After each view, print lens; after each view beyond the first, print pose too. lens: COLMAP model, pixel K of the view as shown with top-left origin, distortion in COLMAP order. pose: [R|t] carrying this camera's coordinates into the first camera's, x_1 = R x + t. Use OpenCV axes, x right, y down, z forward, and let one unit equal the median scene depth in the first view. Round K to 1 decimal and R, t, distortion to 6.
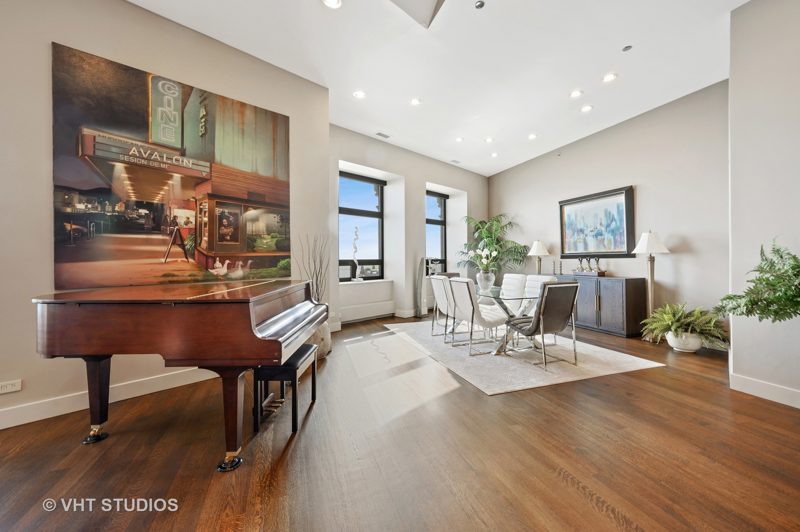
lens RADIAL K [[316.2, 0, 397.1], [0, 316.2, 260.7], [0, 0, 1]] dist [-0.000423, 0.000465]
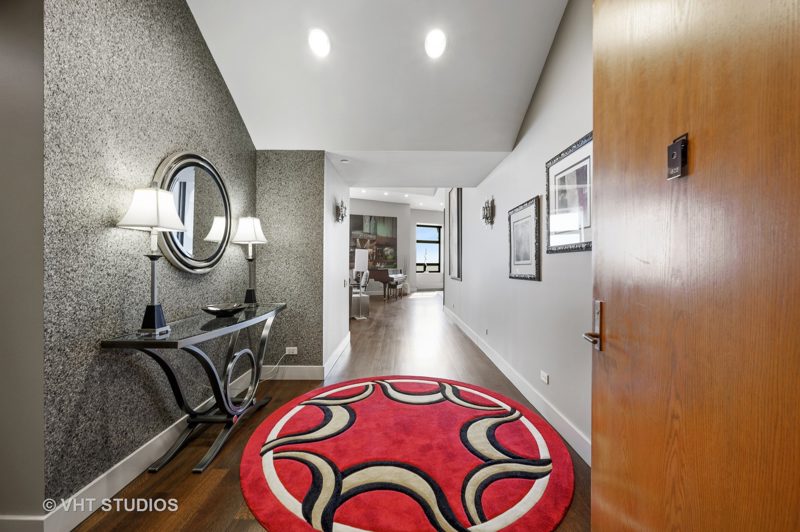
lens RADIAL K [[316.2, 0, 399.4], [0, 316.2, 266.4], [0, 0, 1]] dist [-0.000423, 0.000465]
pose [[0.941084, 0.000986, -0.338171, 0.765554], [-0.003344, 0.999974, -0.006391, 0.057401], [0.338156, 0.007145, 0.941063, -2.000002]]
